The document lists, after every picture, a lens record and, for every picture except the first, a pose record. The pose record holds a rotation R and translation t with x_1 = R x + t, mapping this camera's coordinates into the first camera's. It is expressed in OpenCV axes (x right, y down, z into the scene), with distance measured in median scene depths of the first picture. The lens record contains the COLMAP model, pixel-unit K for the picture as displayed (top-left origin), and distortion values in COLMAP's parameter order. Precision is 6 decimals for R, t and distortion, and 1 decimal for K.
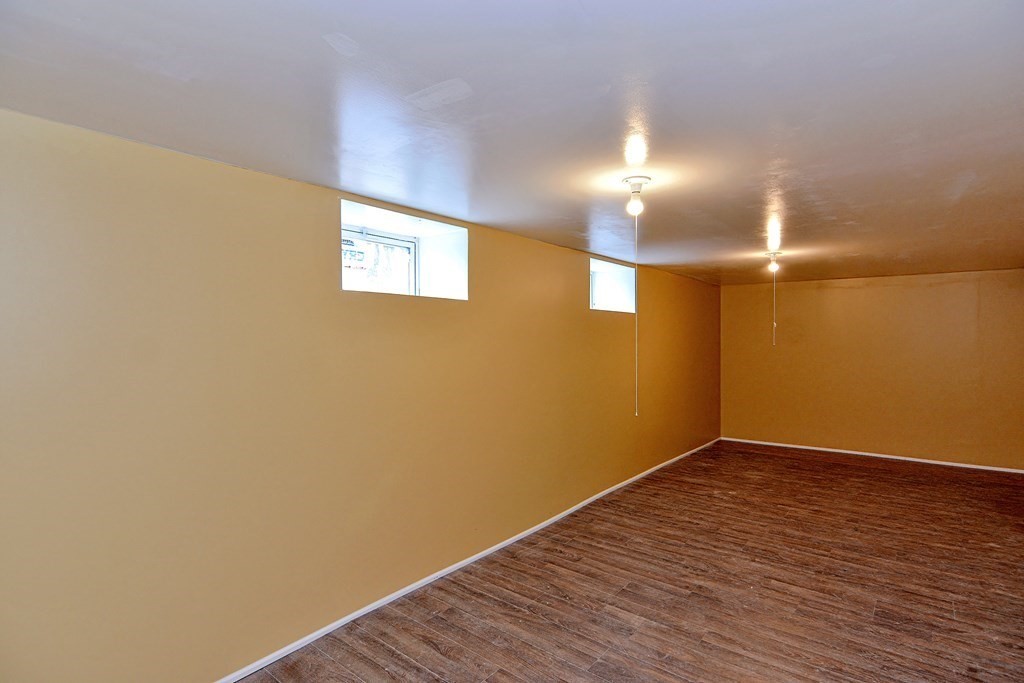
lens RADIAL K [[500.0, 0, 519.3], [0, 500.0, 338.9], [0, 0, 1]] dist [0.001976, -0.002658]
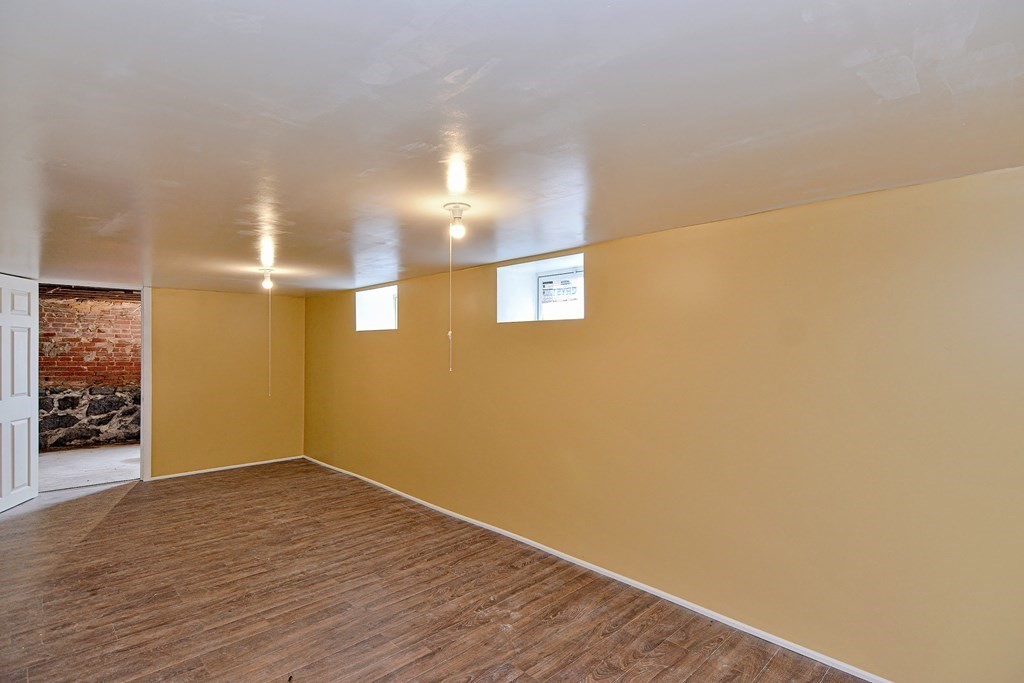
lens RADIAL K [[500.0, 0, 518.9], [0, 500.0, 345.9], [0, 0, 1]] dist [0.001976, -0.002658]
pose [[-0.111745, -0.001617, -0.993736, 1.404058], [-0.002110, 0.999997, -0.001390, -0.024354], [0.993735, 0.001941, -0.111748, 1.514577]]
